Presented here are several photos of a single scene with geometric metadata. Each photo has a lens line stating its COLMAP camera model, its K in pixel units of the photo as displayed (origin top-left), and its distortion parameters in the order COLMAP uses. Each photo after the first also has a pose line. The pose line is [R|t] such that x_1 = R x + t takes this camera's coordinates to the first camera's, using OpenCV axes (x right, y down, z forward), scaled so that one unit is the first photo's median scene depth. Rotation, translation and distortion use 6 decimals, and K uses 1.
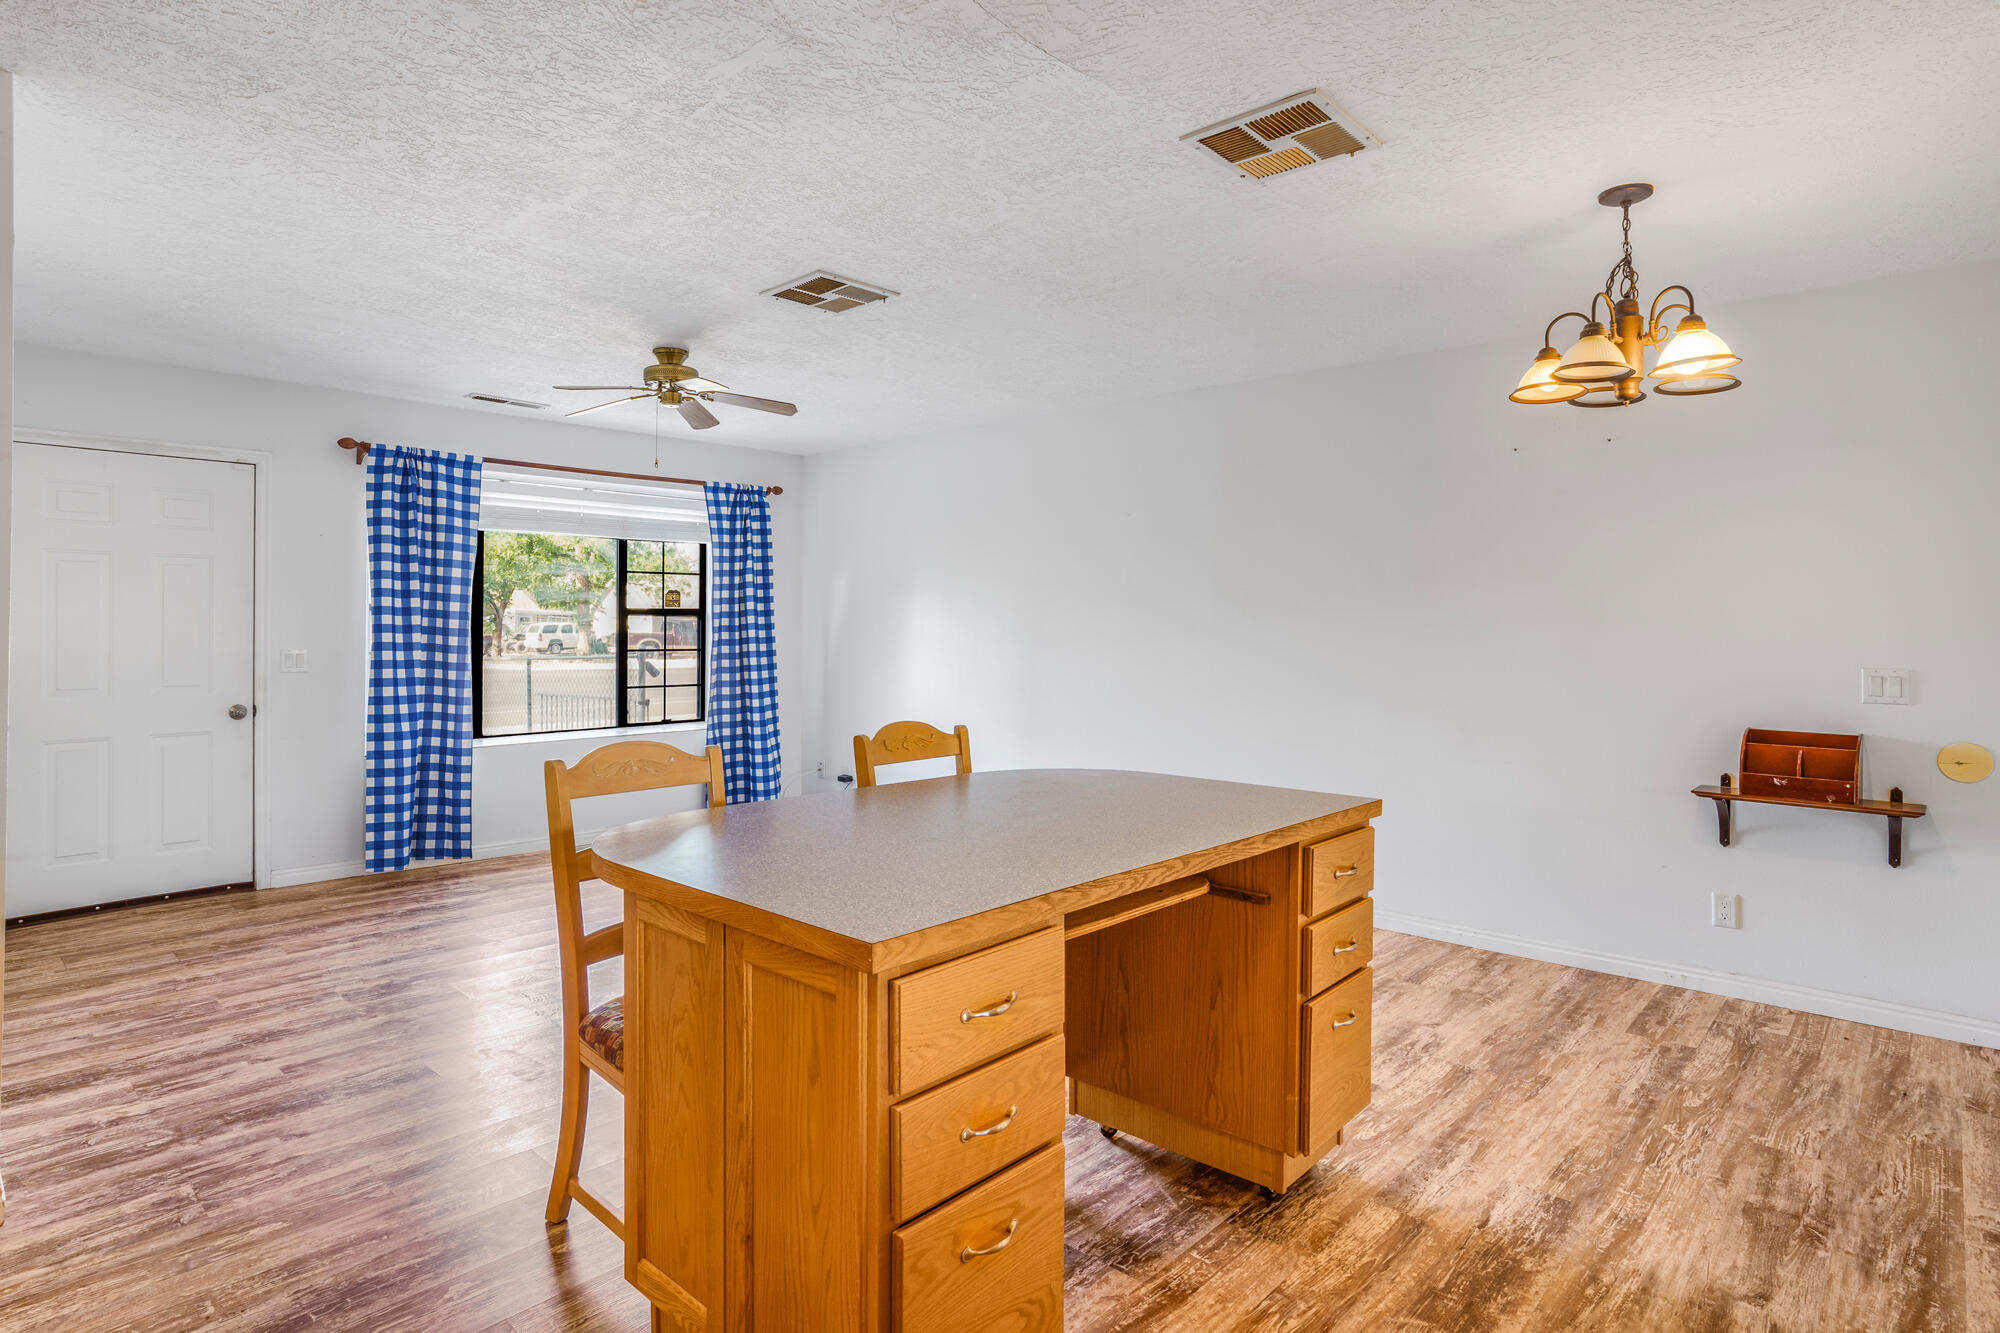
lens RADIAL K [[1043.8, 0, 1000.7], [0, 1043.8, 629.4], [0, 0, 1]] dist [0.000311, 0.000060]
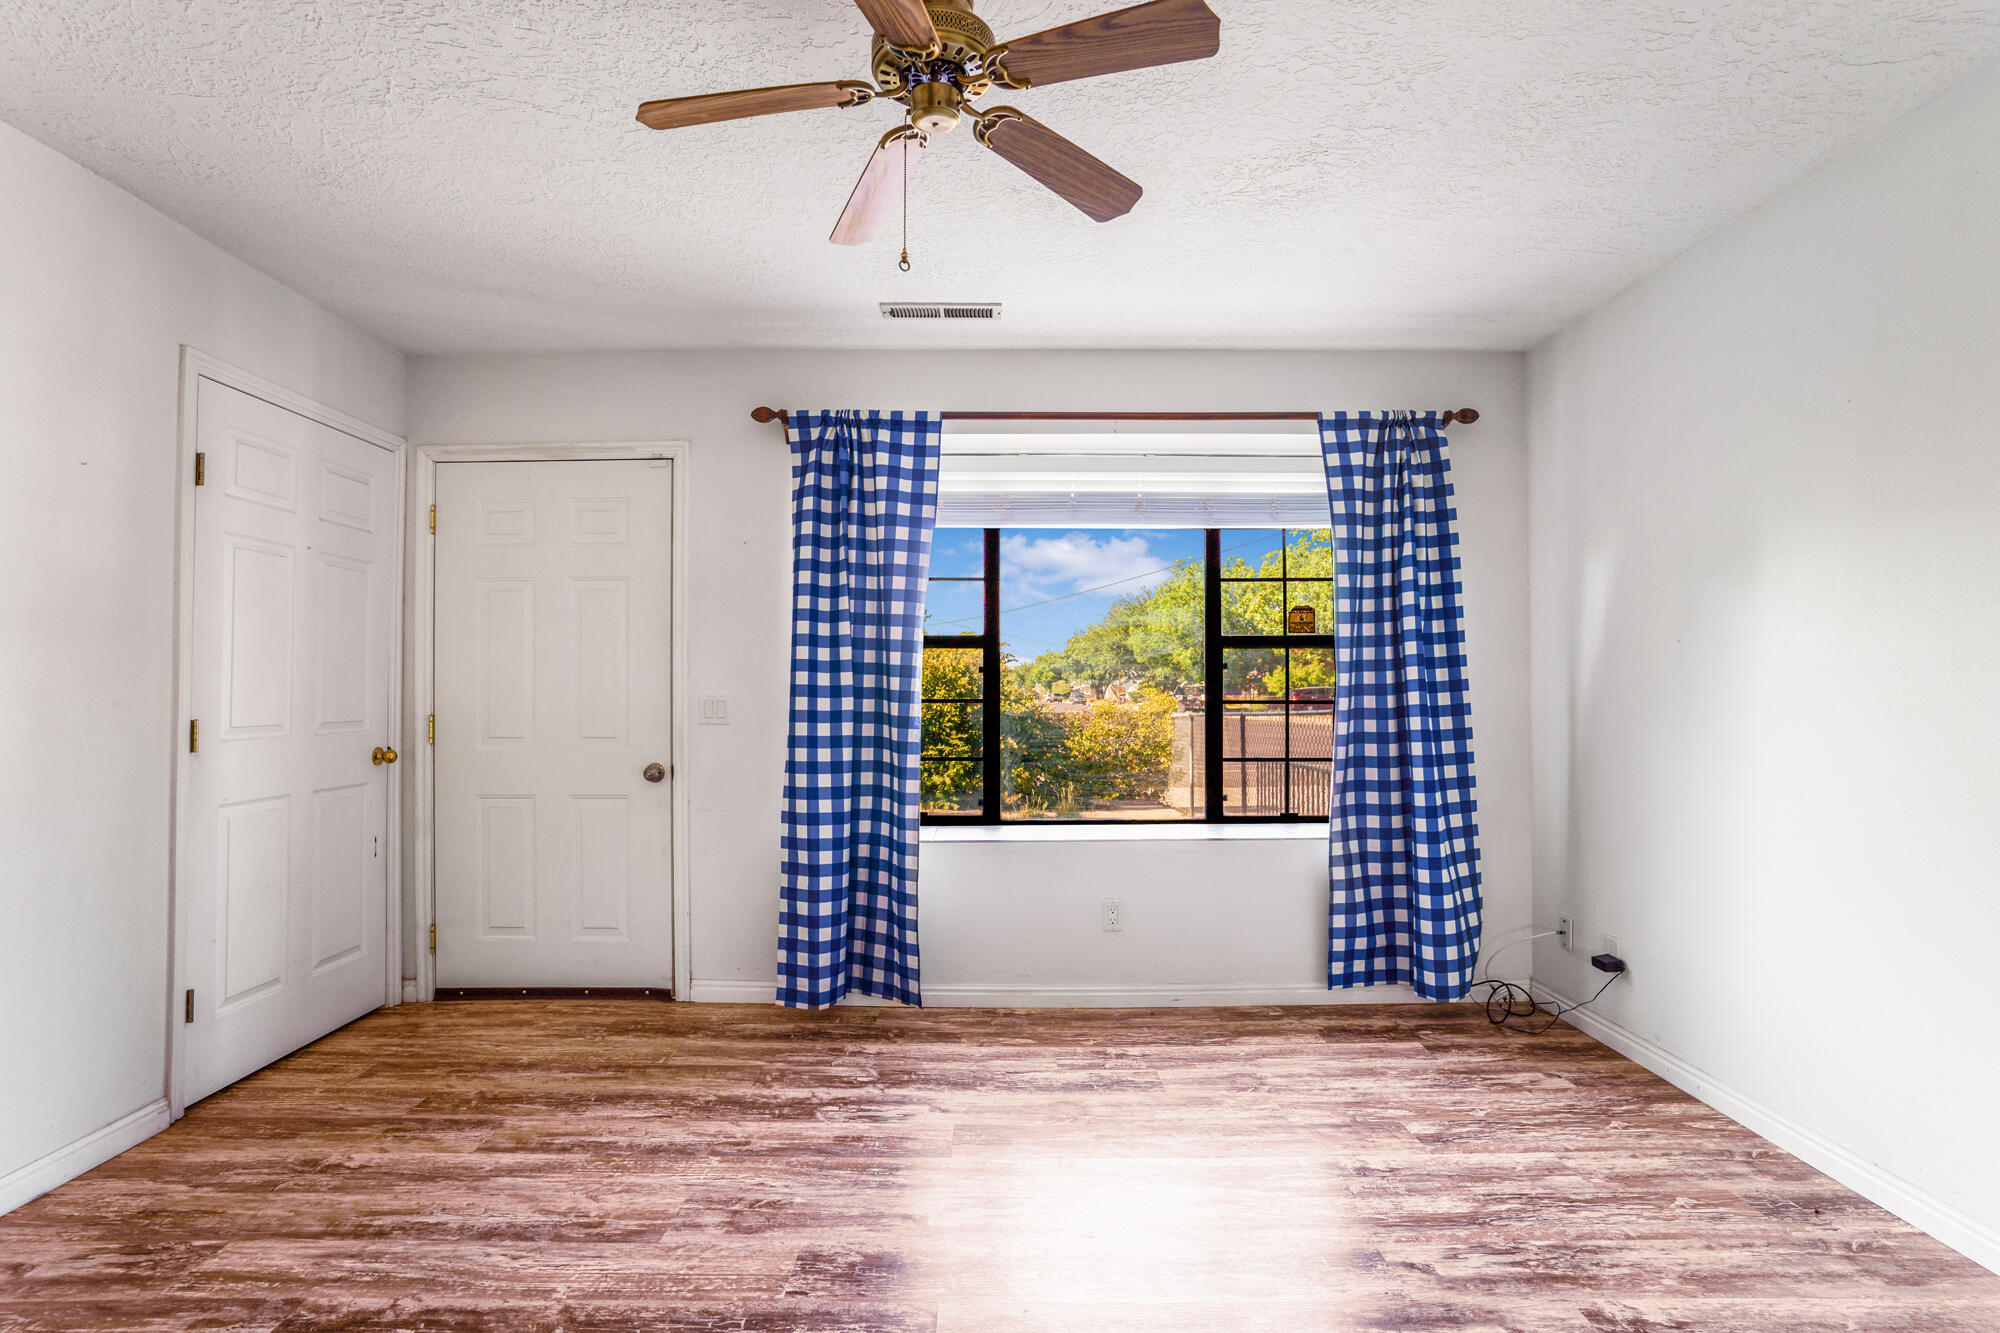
lens RADIAL K [[992.1, 0, 1000.0], [0, 992.1, 666.5], [0, 0, 1]] dist [-0.067920, 0.033861]
pose [[0.676491, -0.017383, -0.736246, -0.003634], [0.002235, 0.999765, -0.021551, 0.013544], [0.736447, 0.012934, 0.676371, 0.599595]]
